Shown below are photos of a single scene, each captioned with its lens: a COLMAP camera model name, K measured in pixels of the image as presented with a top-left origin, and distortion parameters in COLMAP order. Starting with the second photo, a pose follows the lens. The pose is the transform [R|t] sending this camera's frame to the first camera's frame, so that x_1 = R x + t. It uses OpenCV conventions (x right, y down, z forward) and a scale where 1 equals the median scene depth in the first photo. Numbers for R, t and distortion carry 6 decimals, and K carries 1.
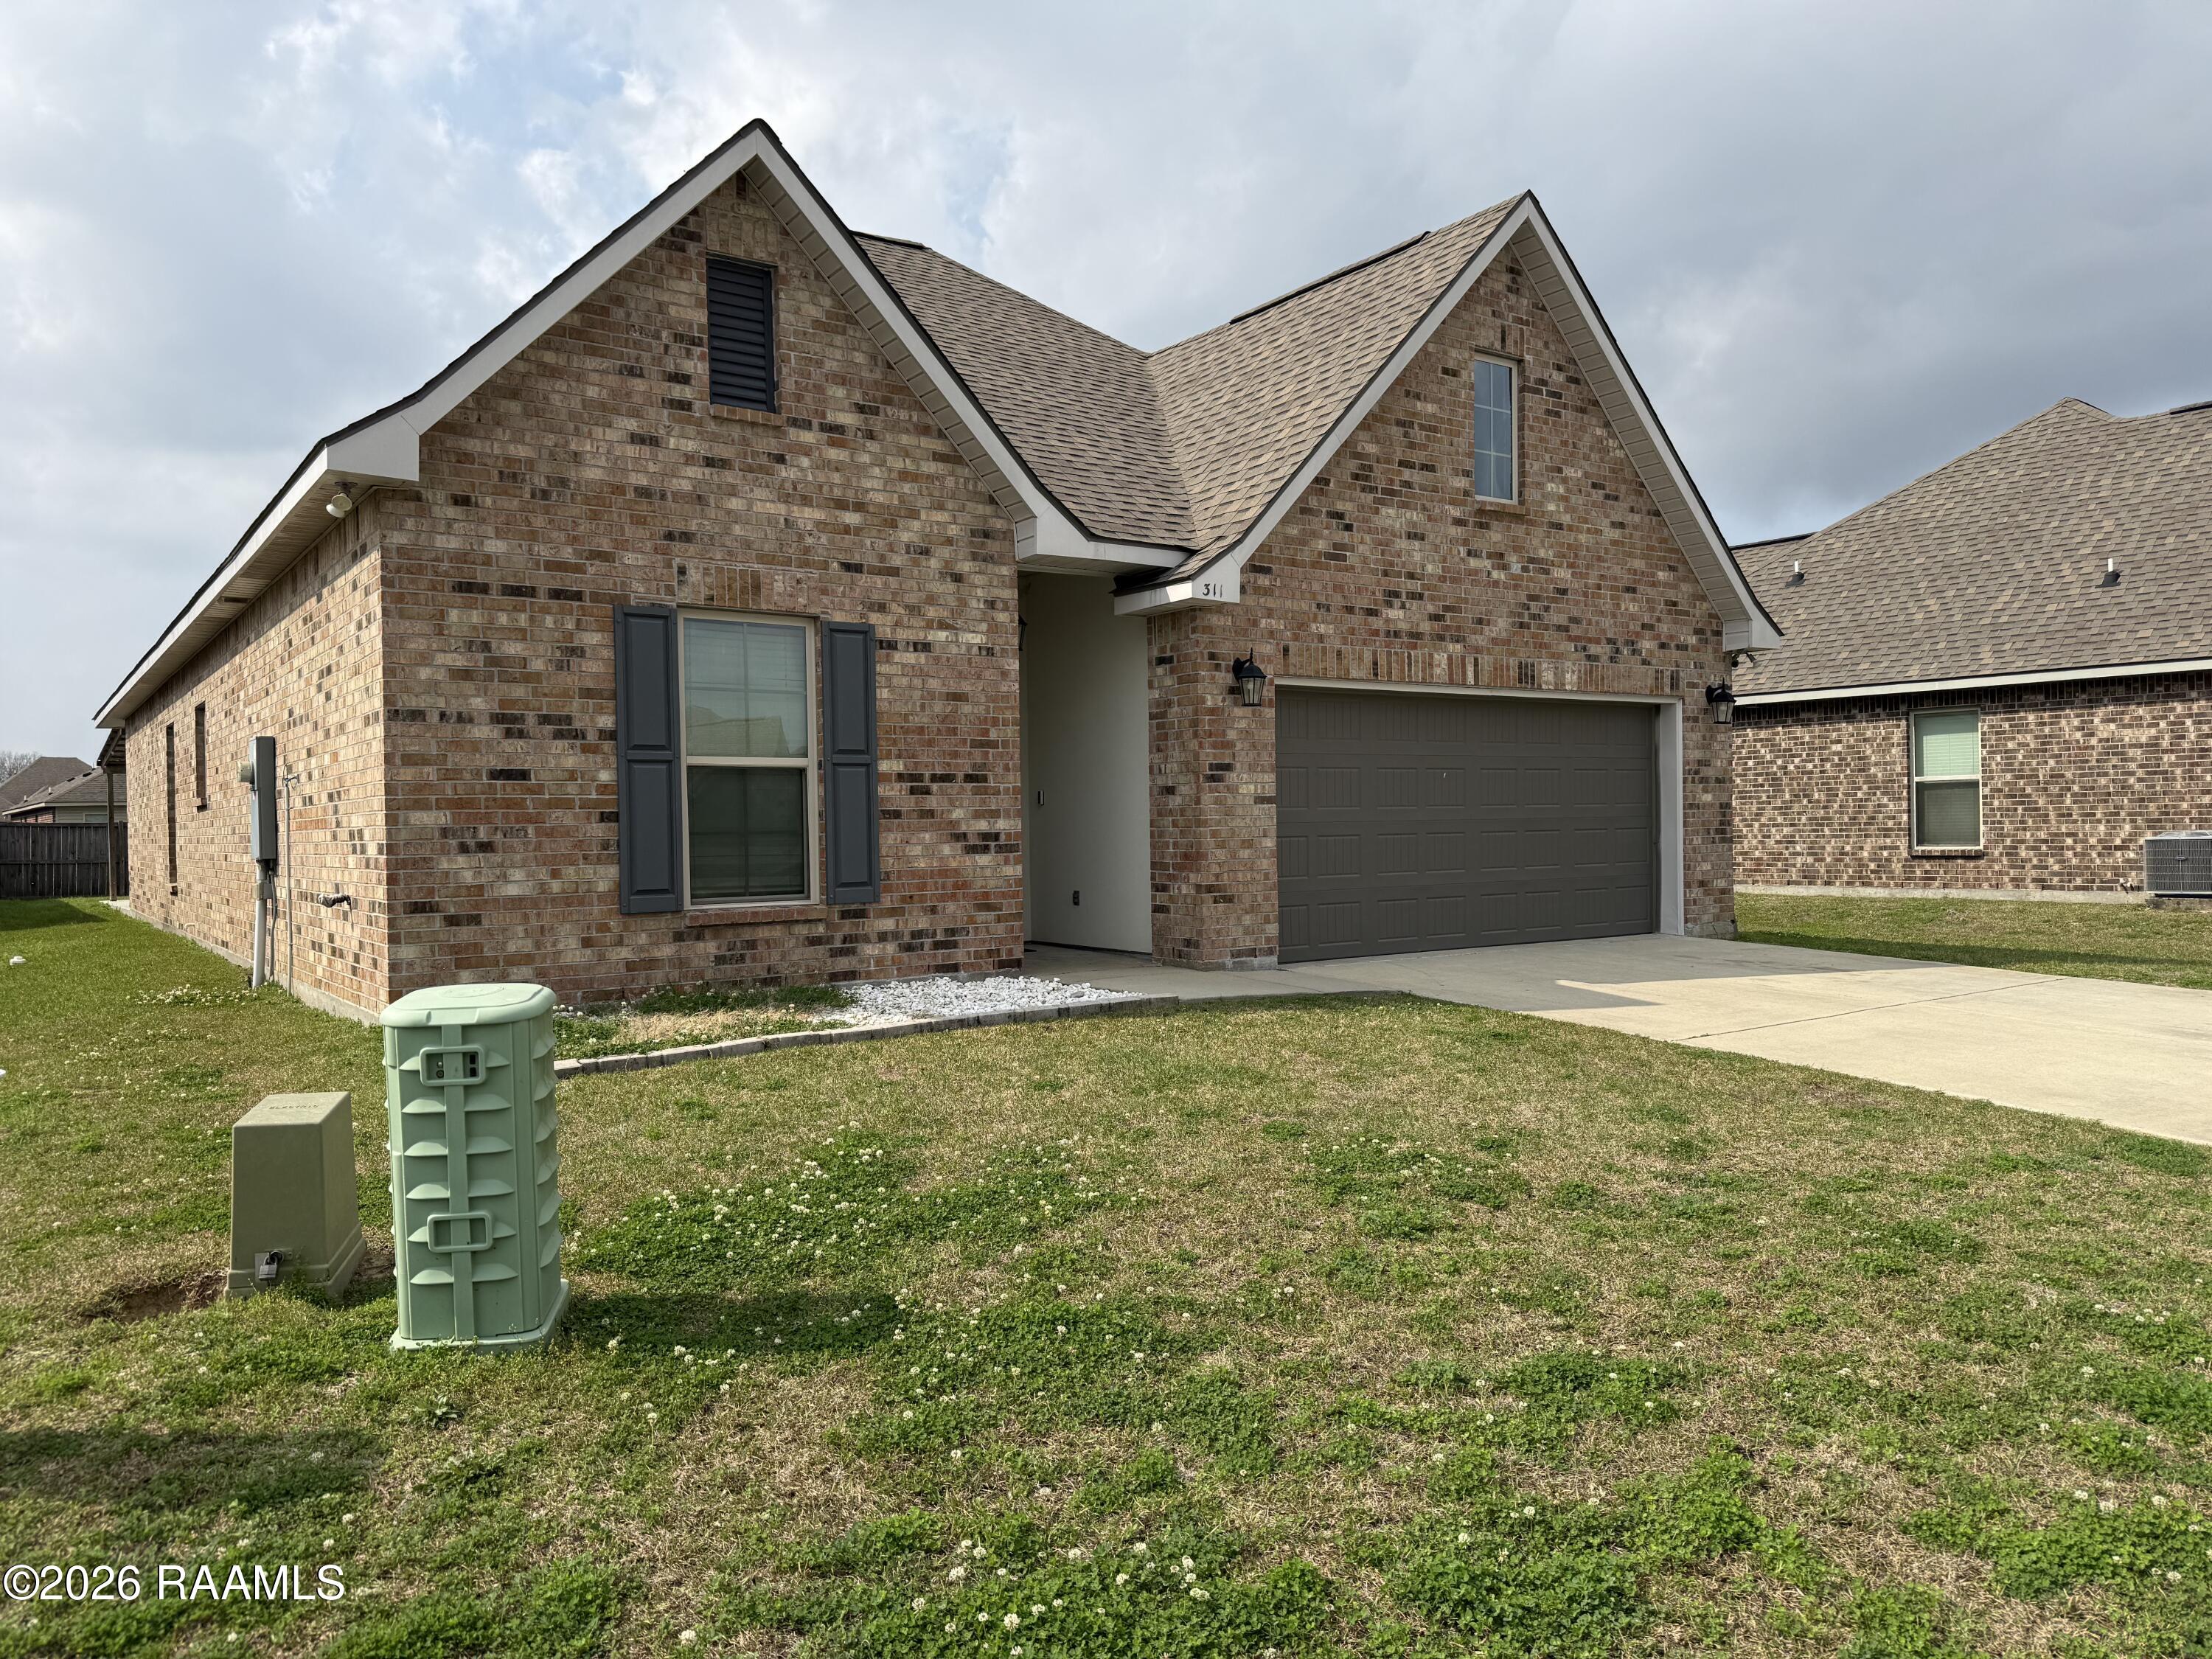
lens RADIAL K [[1535.4, 0, 1106.0], [0, 1535.4, 829.5], [0, 0, 1]] dist [0.182400, -0.347832]
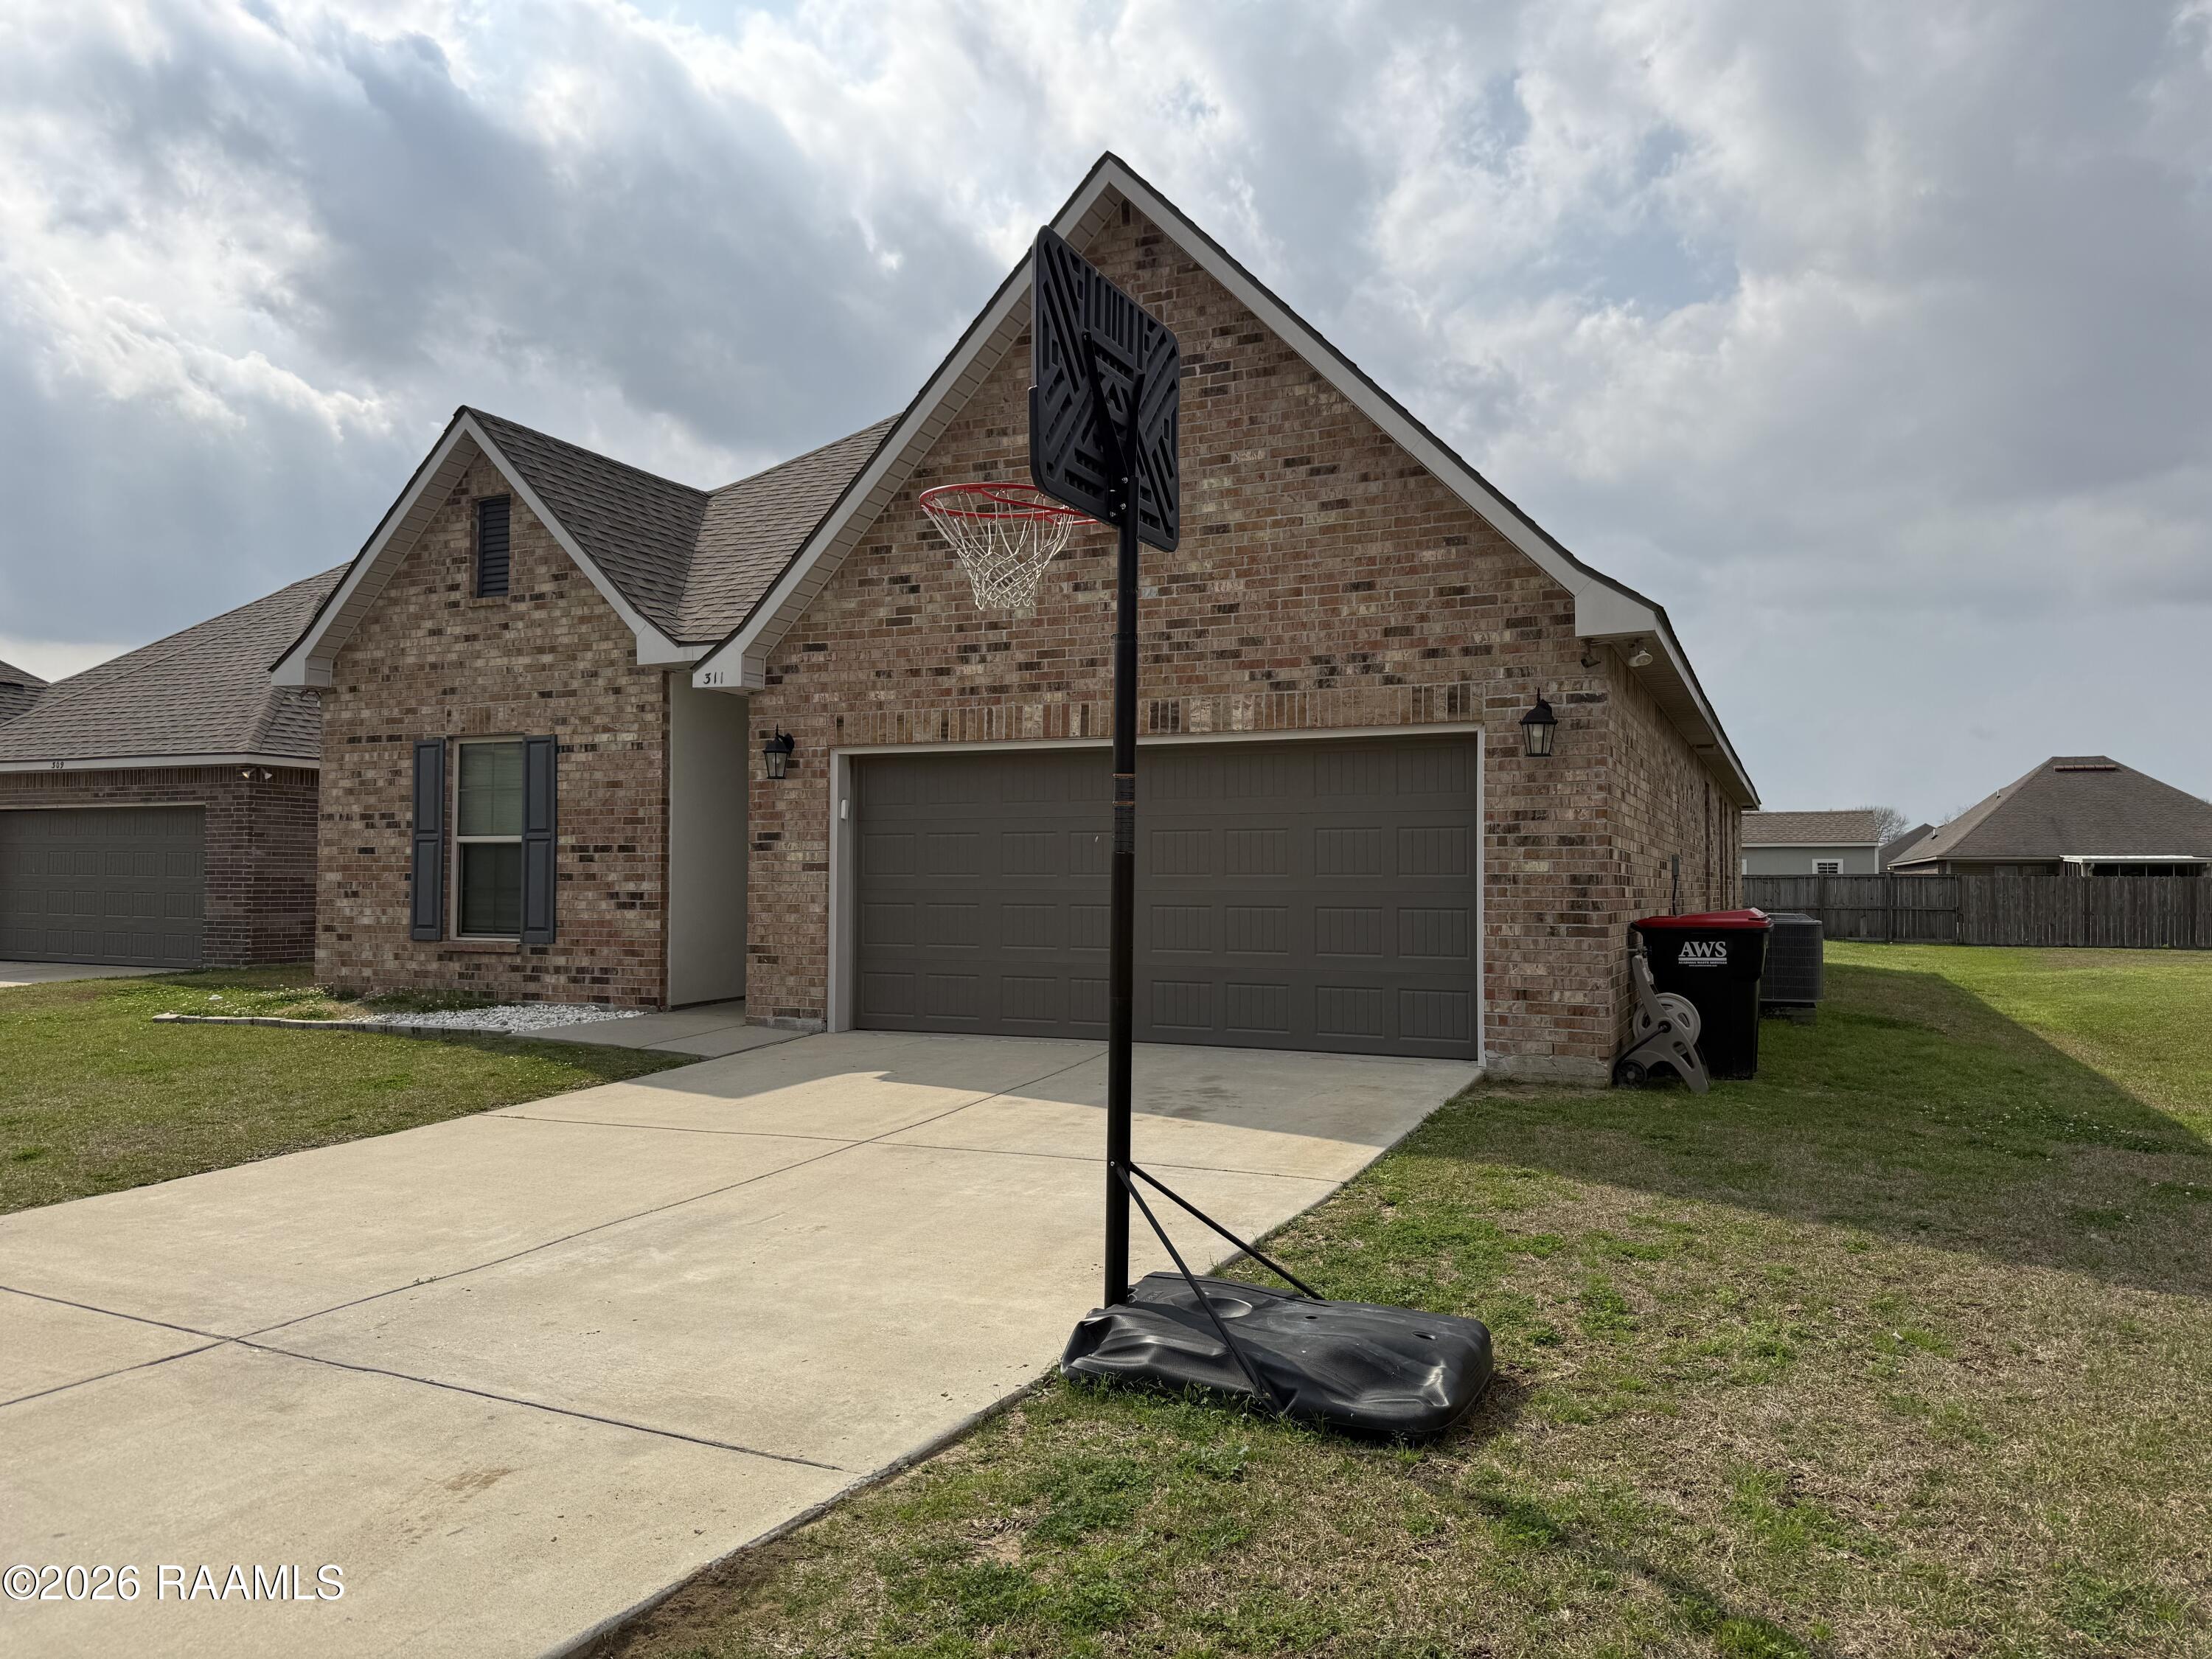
lens RADIAL K [[1535.4, 0, 1106.0], [0, 1535.4, 829.5], [0, 0, 1]] dist [0.182400, -0.347832]
pose [[0.504483, -0.013340, -0.863318, 1.197657], [-0.015036, 0.999593, -0.024232, -0.024082], [0.863290, 0.025206, 0.504078, 0.697422]]
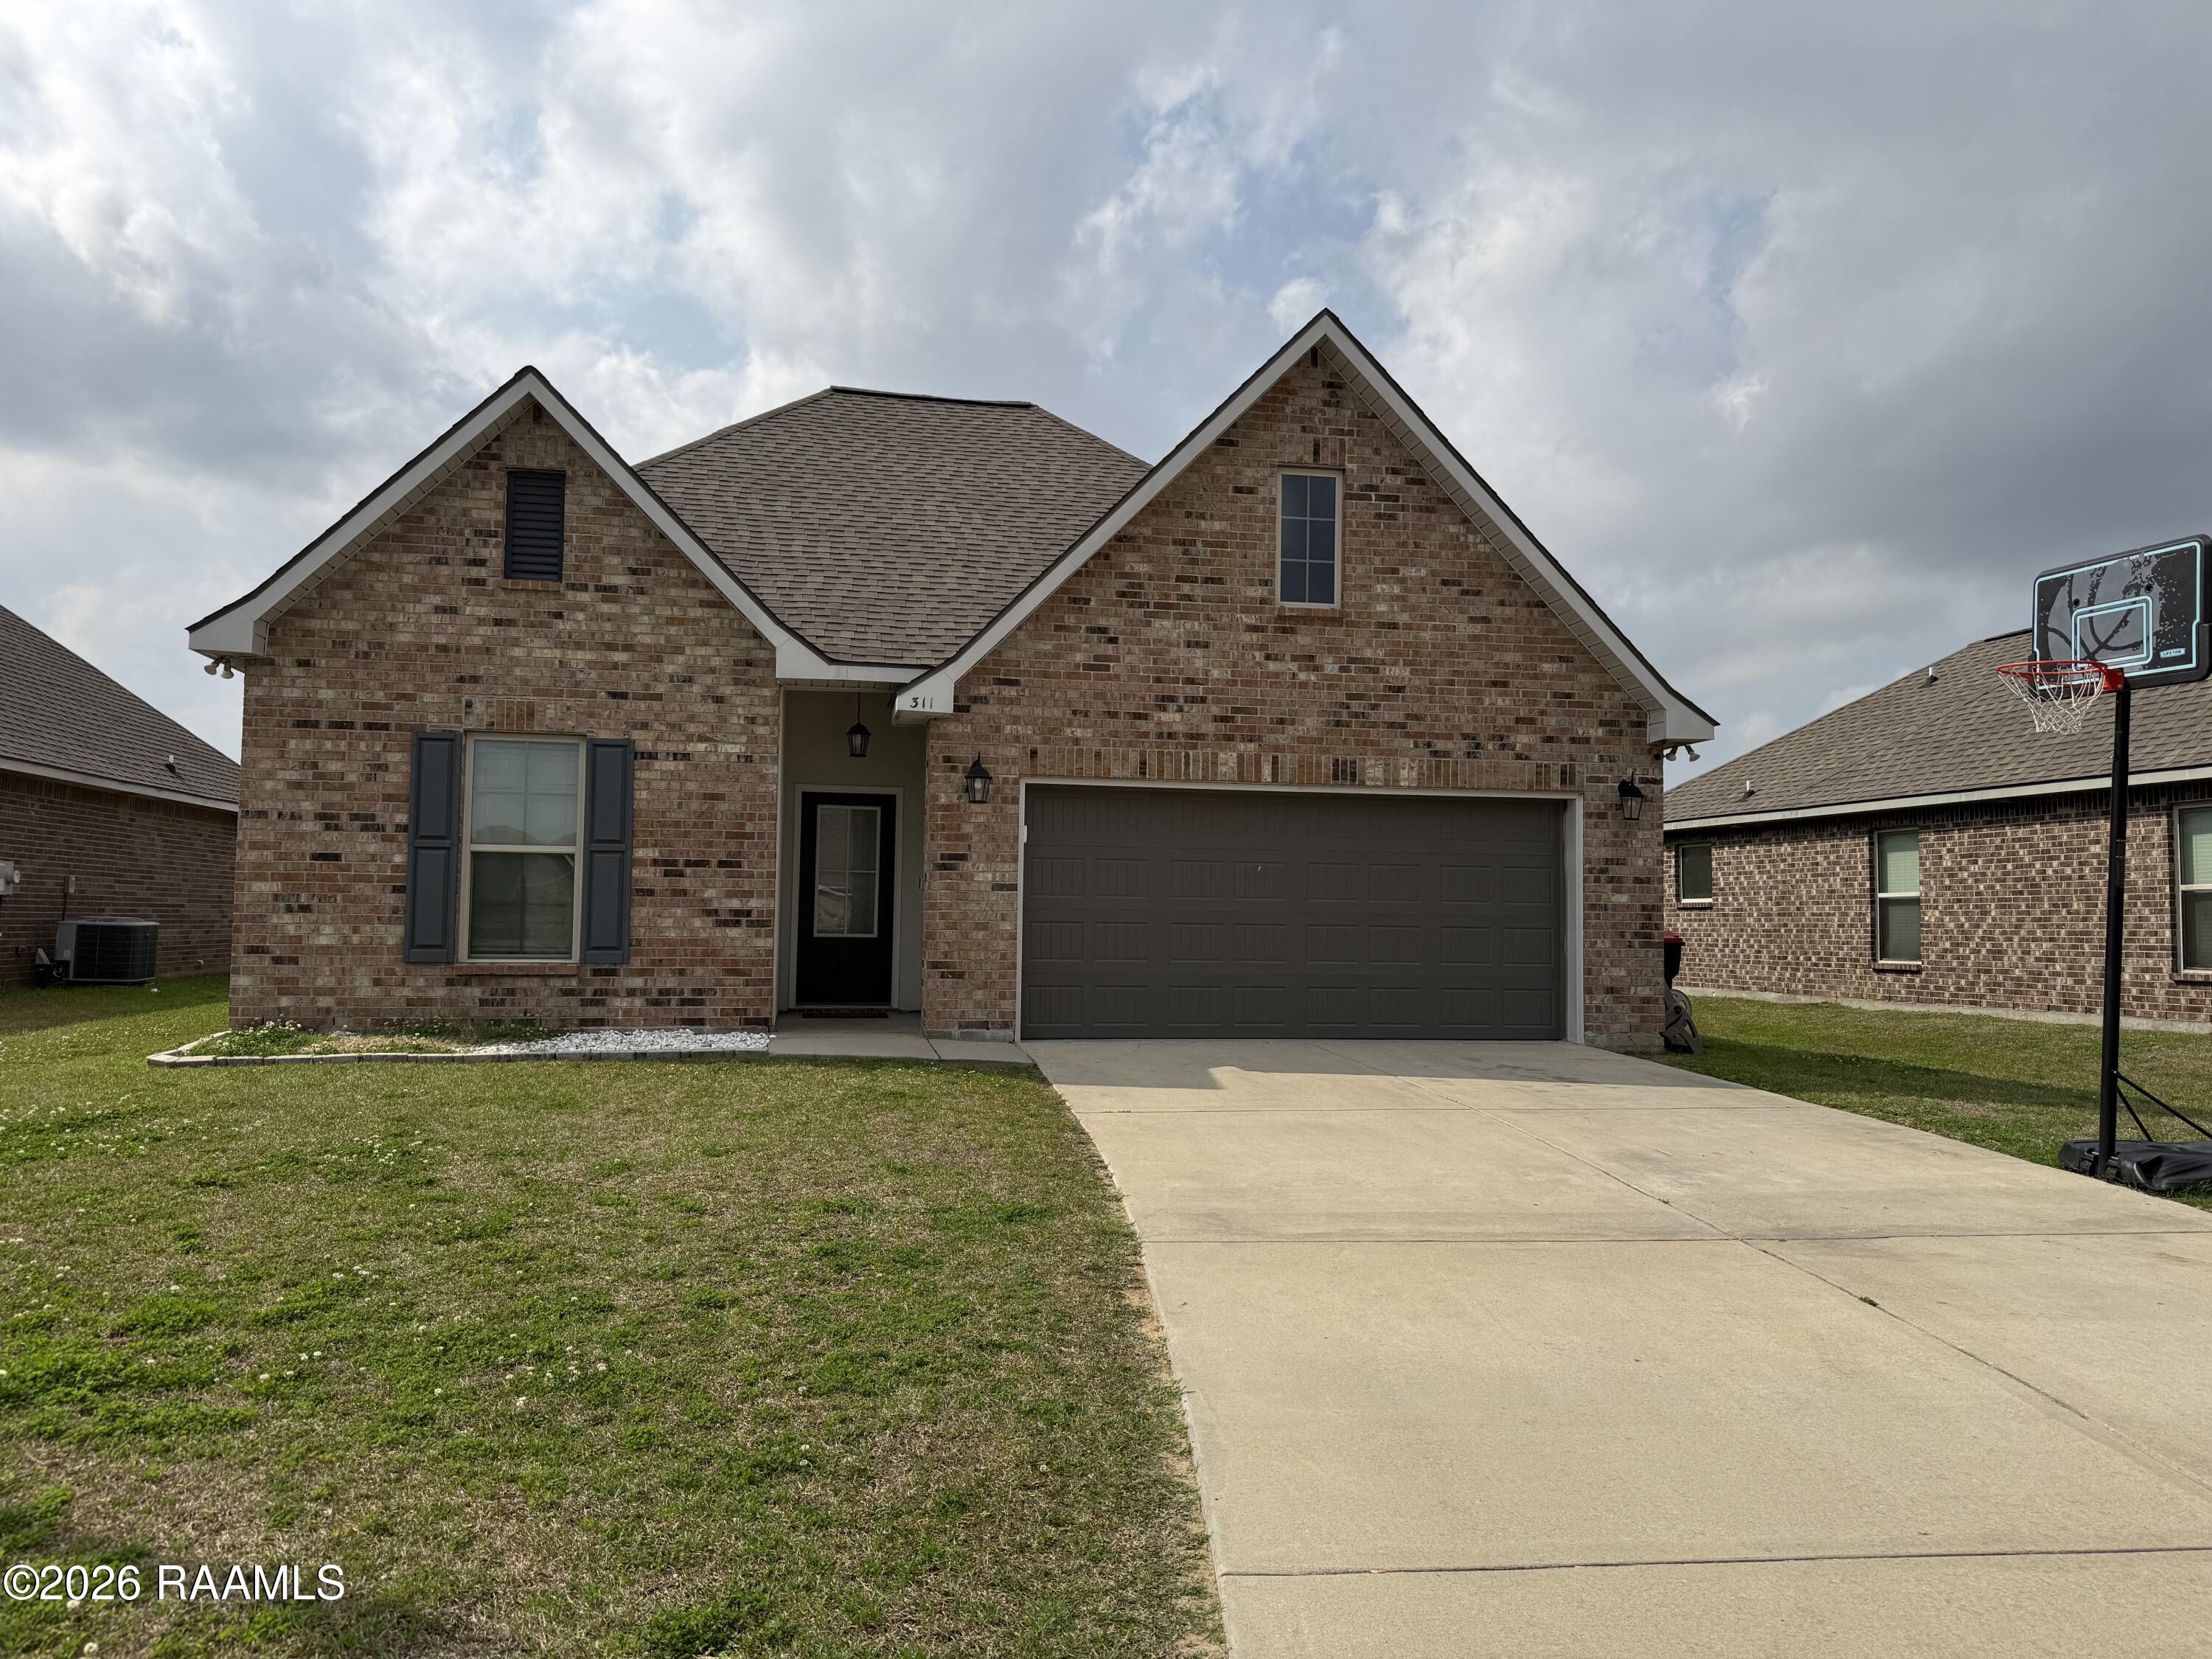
lens RADIAL K [[1535.4, 0, 1106.0], [0, 1535.4, 829.5], [0, 0, 1]] dist [0.182400, -0.347832]
pose [[0.905892, 0.001270, -0.423506, 0.693041], [-0.028107, 0.997971, -0.057130, 0.000636], [0.422574, 0.063657, 0.904090, 0.027667]]
